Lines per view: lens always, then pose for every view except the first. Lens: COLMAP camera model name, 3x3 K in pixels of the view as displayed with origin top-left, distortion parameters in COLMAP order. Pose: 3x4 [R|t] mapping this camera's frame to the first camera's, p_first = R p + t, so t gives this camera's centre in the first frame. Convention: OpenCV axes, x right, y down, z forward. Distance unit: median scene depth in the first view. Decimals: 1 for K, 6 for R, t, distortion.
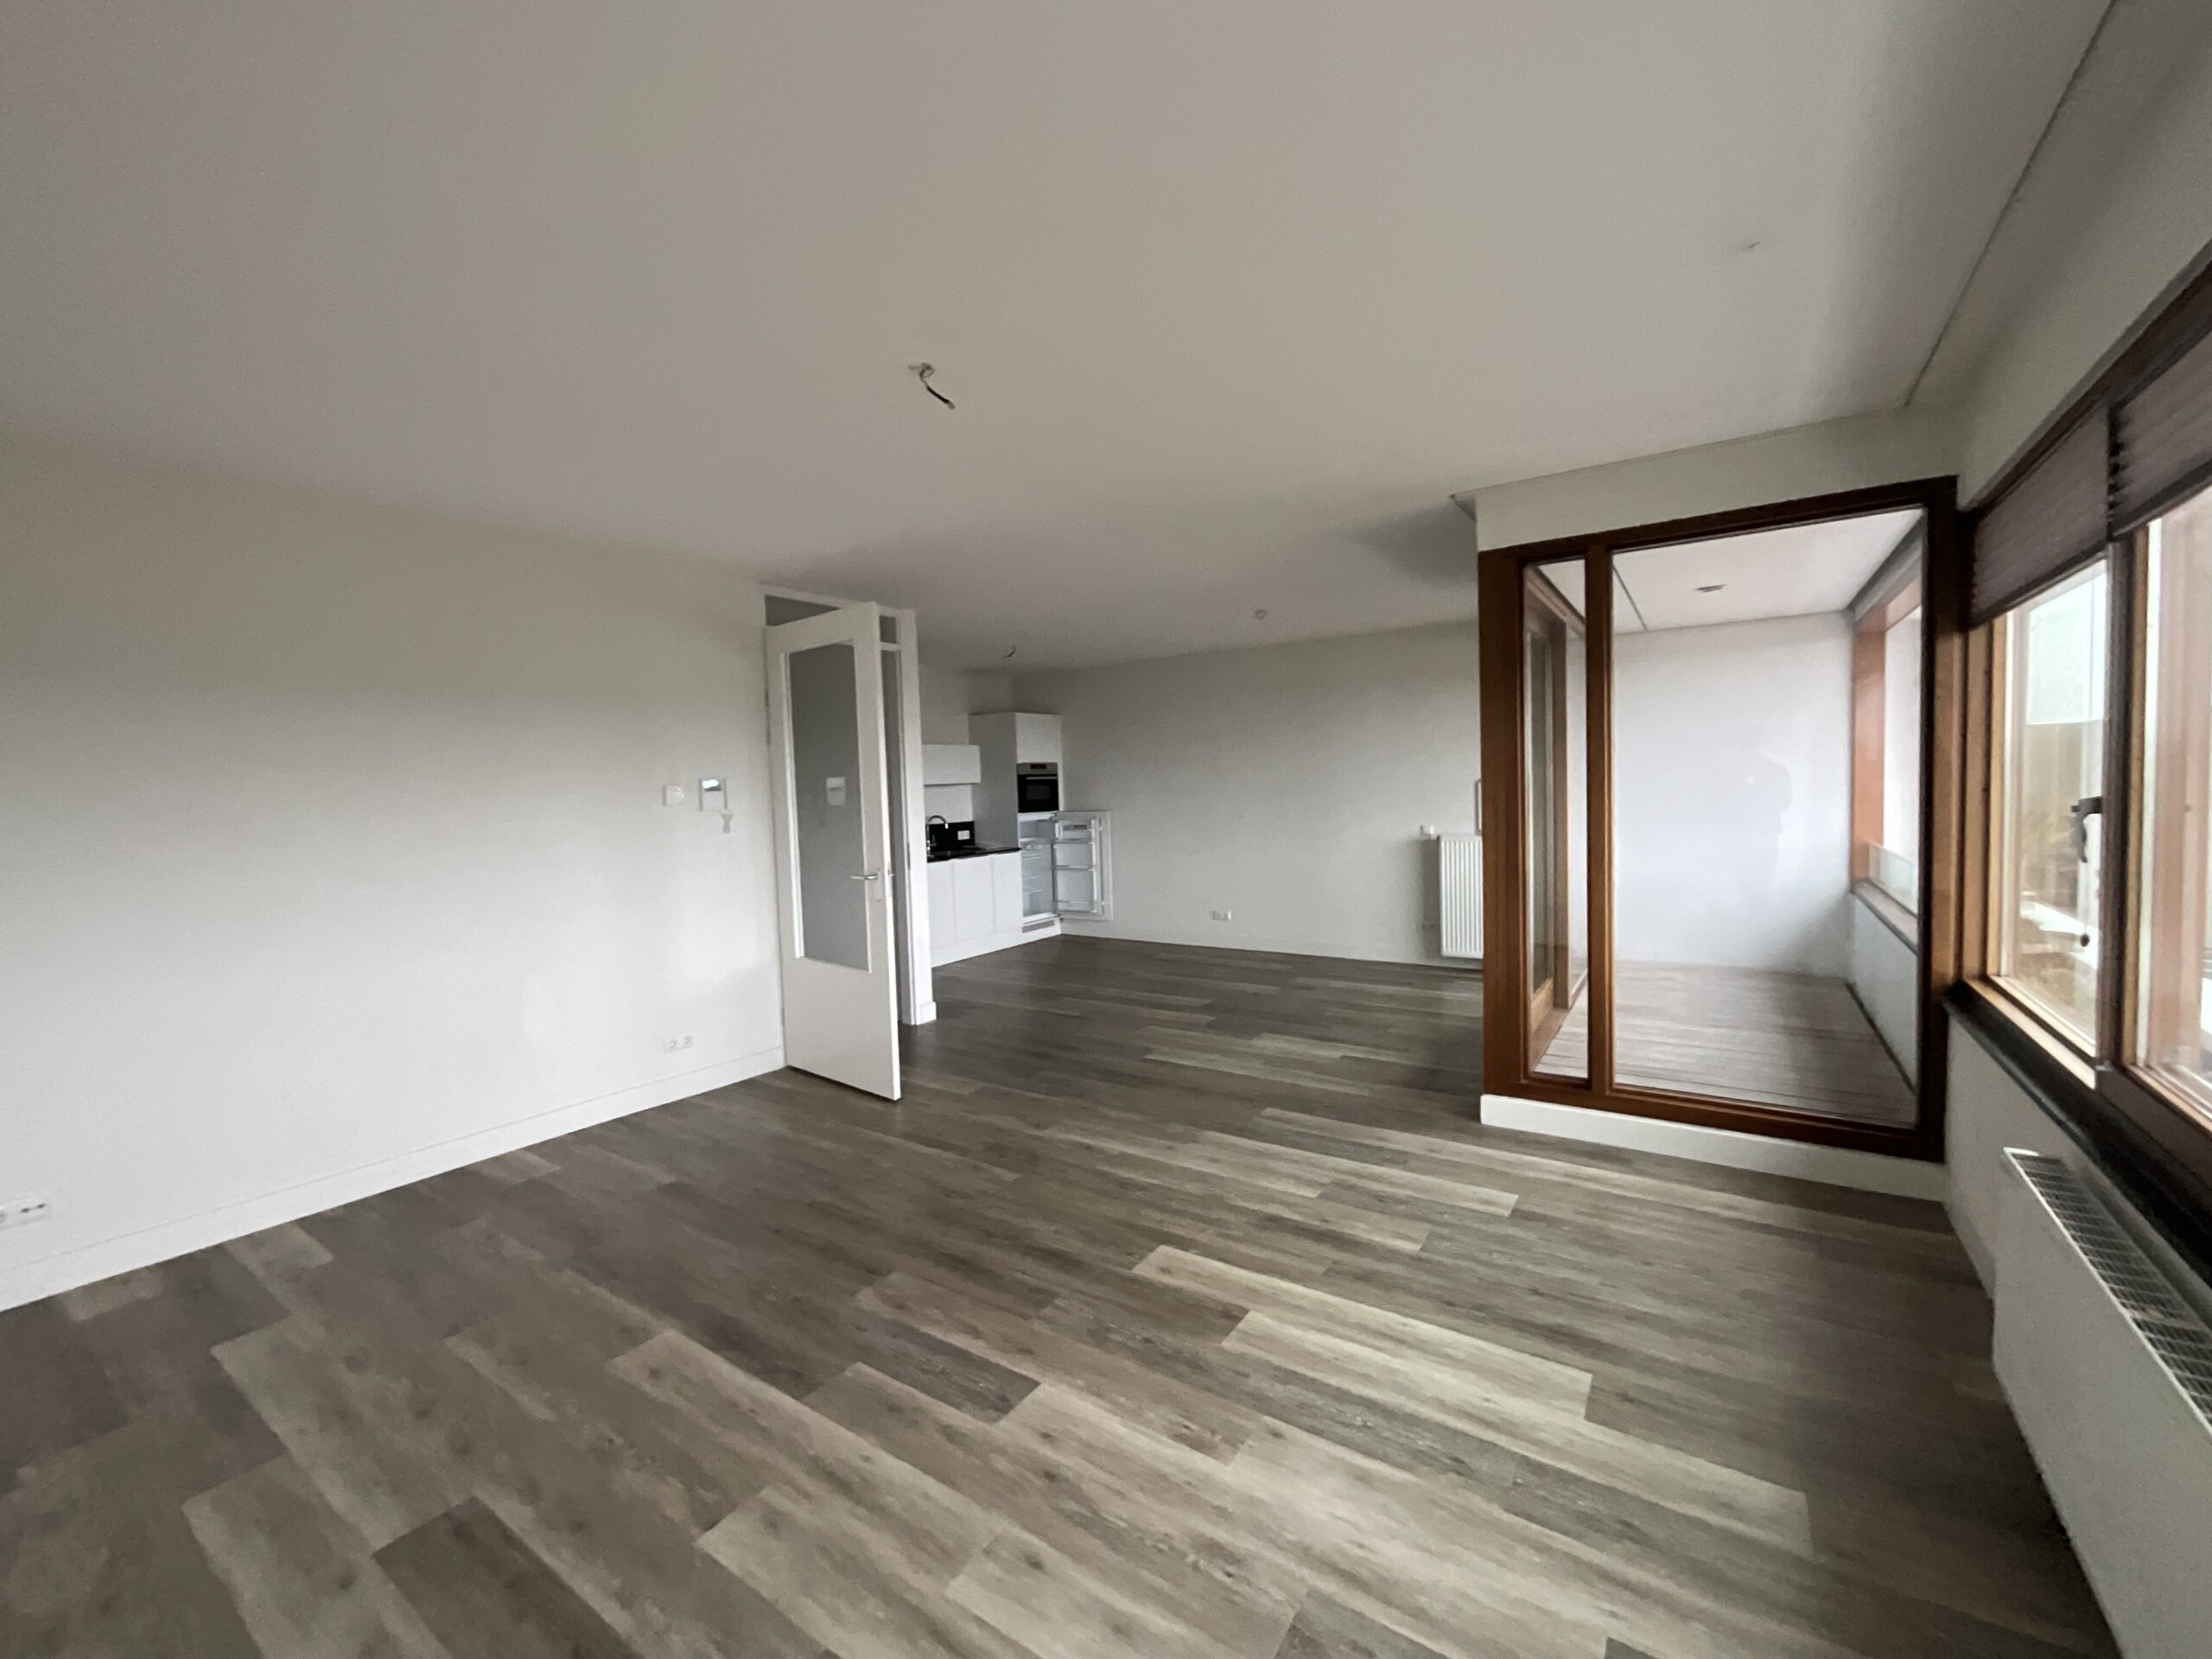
lens RADIAL K [[905.3, 0, 1096.1], [0, 905.3, 830.0], [0, 0, 1]] dist [-0.001254, -0.000040]
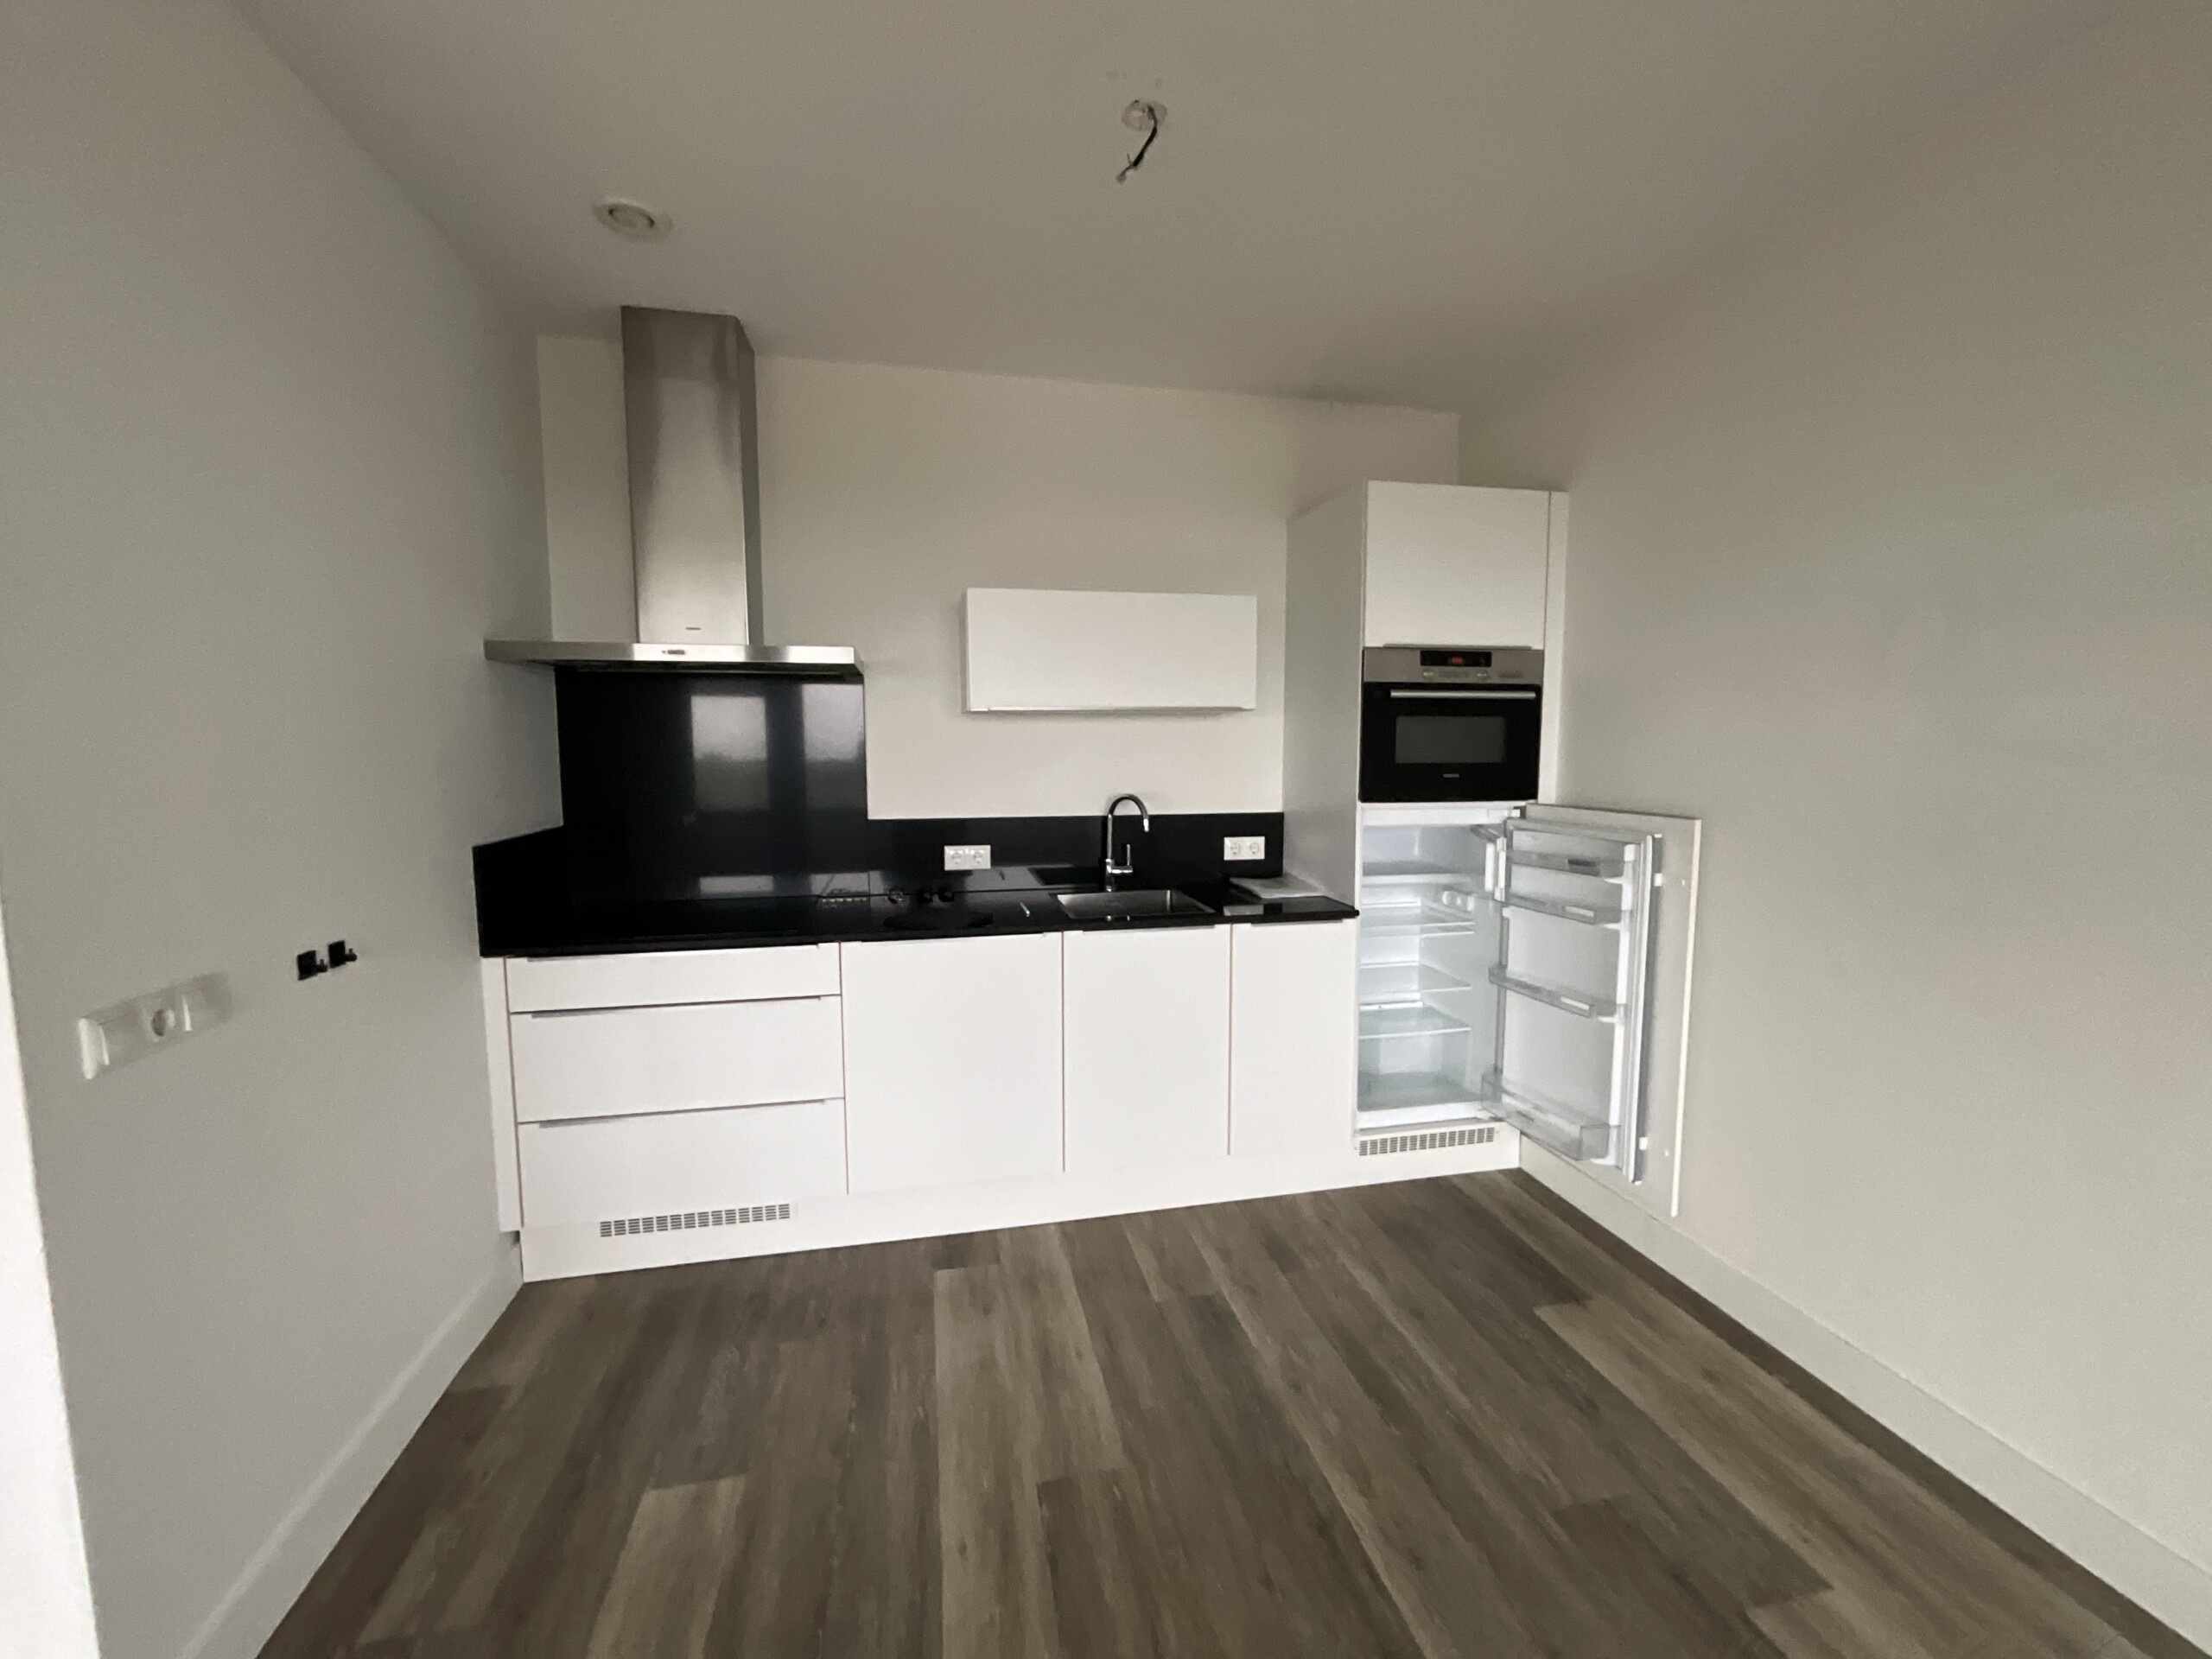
lens RADIAL K [[905.3, 0, 1108.3], [0, 905.3, 836.3], [0, 0, 1]] dist [-0.001254, -0.000040]
pose [[0.700420, 0.101155, -0.706526, 0.079554], [-0.056333, 0.994653, 0.086560, -0.028755], [0.711504, -0.020828, 0.702373, 0.690737]]
